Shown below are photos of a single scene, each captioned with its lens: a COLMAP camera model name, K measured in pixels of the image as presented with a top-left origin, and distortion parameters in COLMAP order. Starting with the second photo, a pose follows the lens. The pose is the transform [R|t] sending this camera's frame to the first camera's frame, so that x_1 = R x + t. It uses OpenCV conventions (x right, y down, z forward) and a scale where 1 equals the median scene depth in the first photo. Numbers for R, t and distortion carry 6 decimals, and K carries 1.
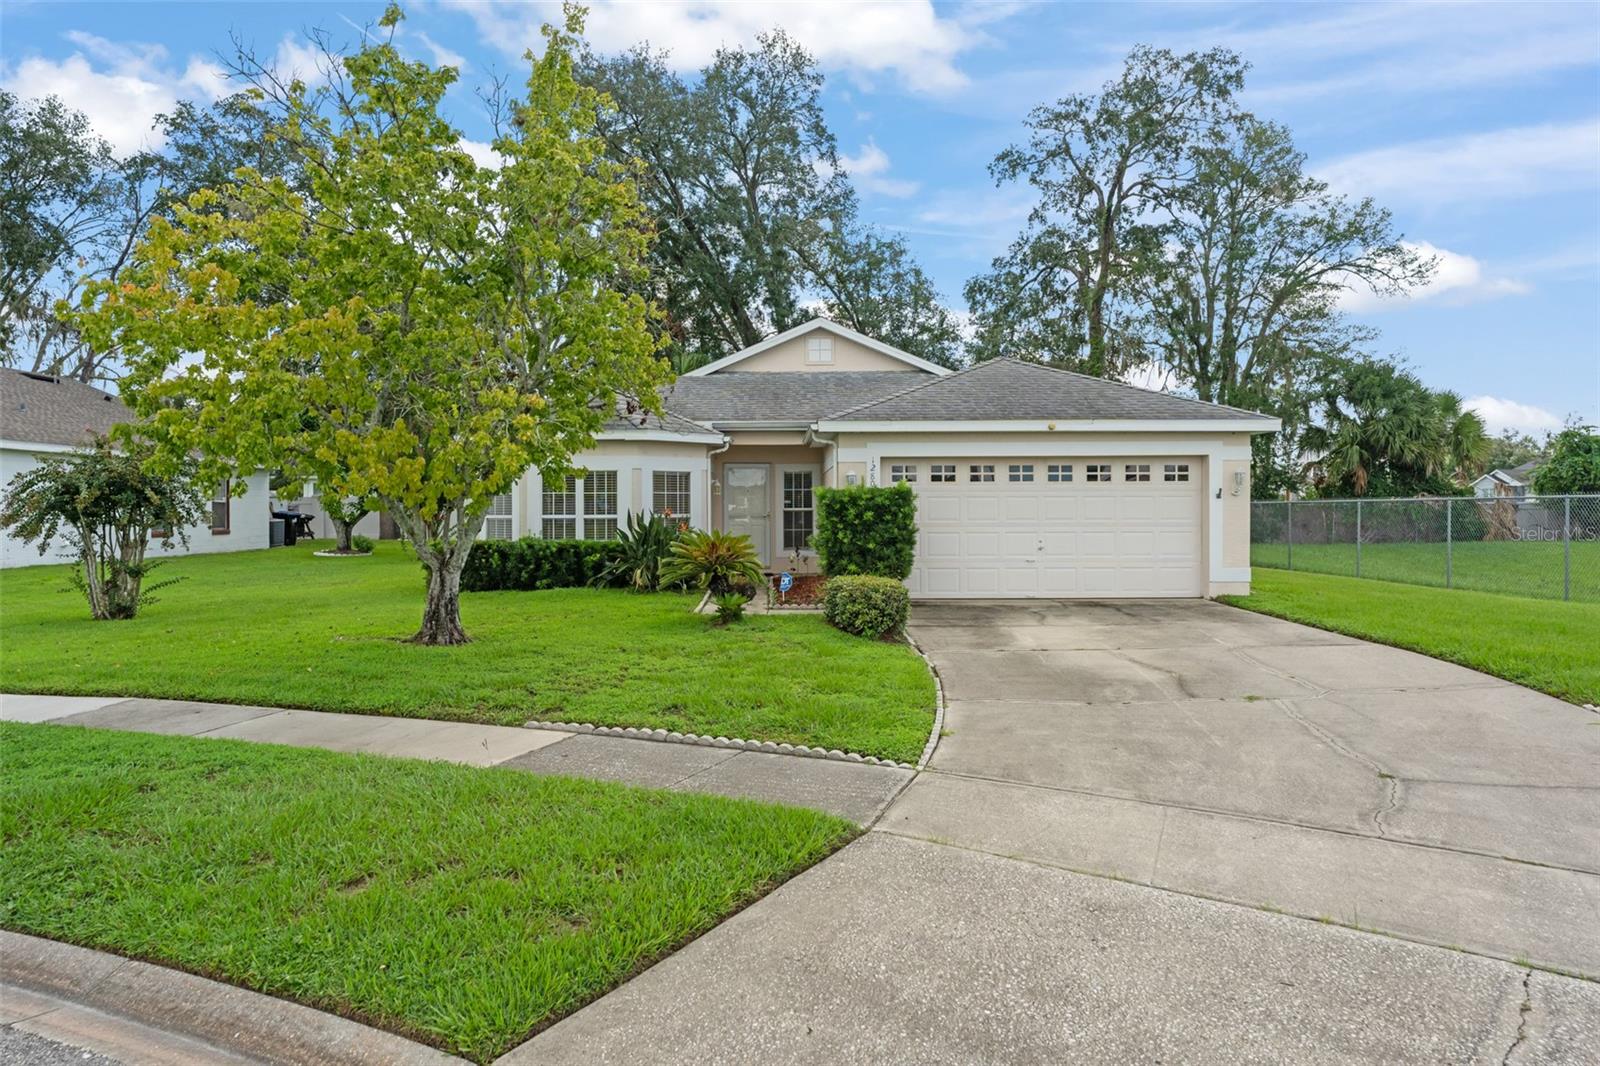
lens RADIAL K [[1076.6, 0, 802.3], [0, 1076.6, 528.8], [0, 0, 1]] dist [0.001866, 0.001151]
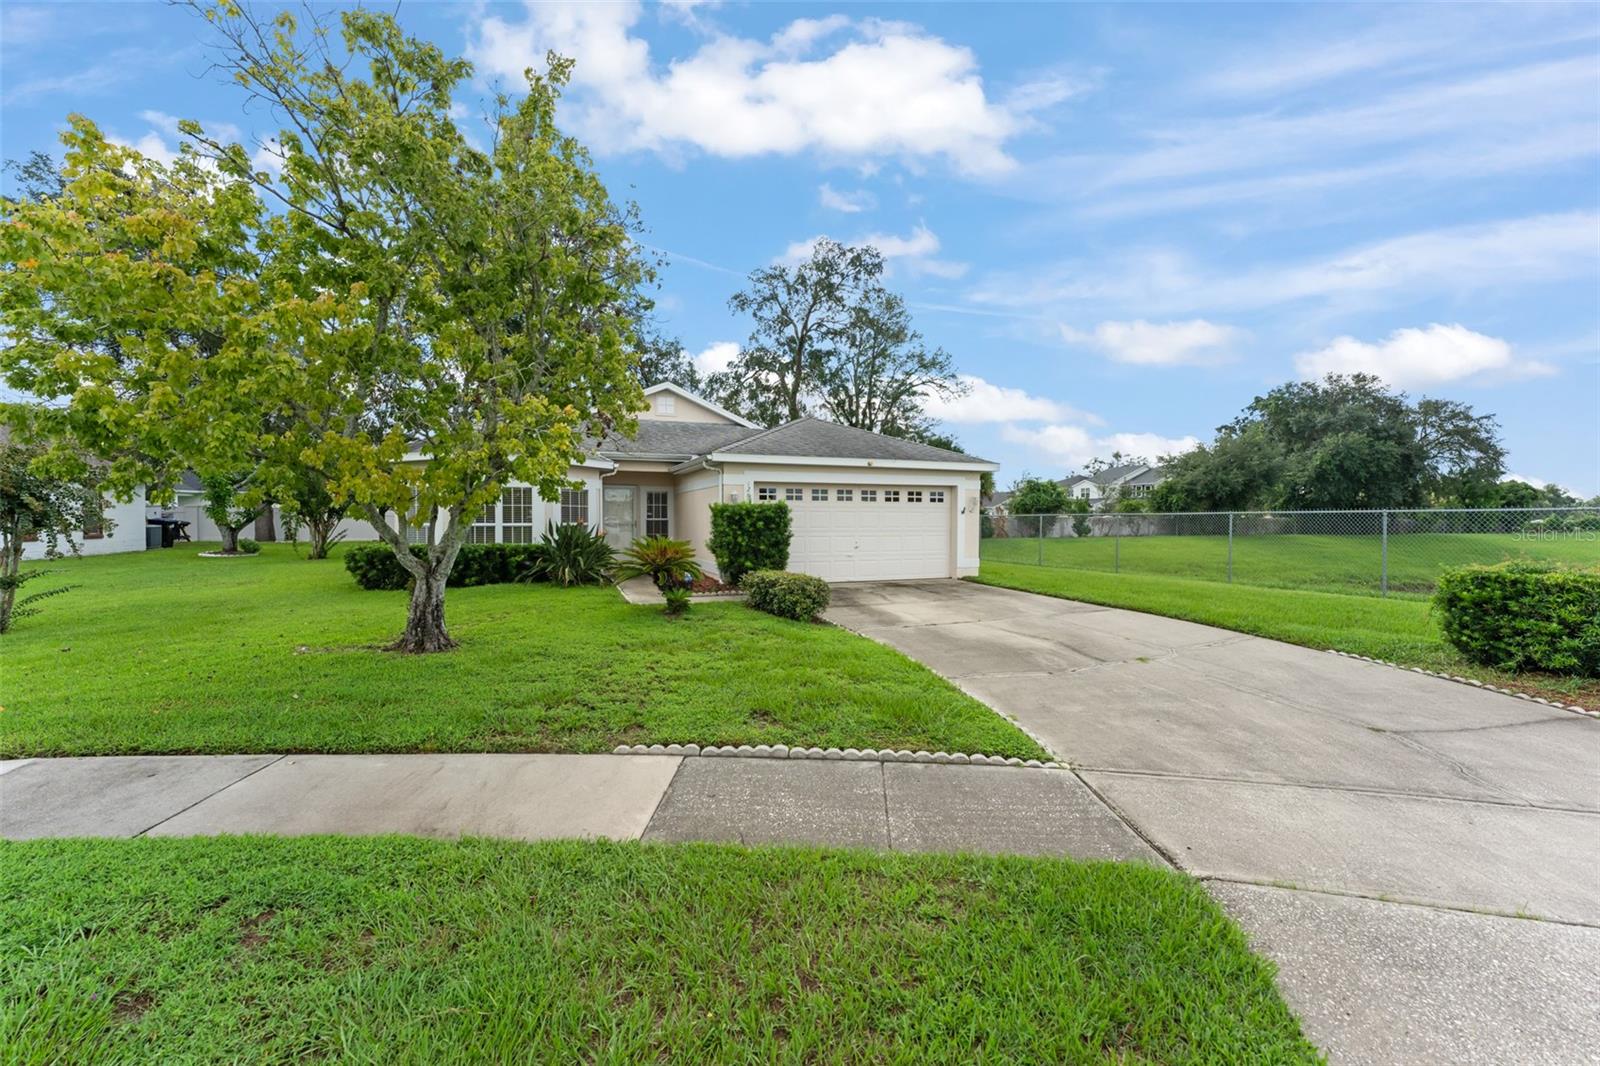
lens RADIAL K [[635.6, 0, 796.1], [0, 635.6, 539.5], [0, 0, 1]] dist [-0.002199, -0.000127]
pose [[0.935917, -0.005817, 0.352172, -0.149928], [0.000999, 0.999903, 0.013863, -0.004059], [-0.352219, -0.012623, 0.935833, 0.213793]]
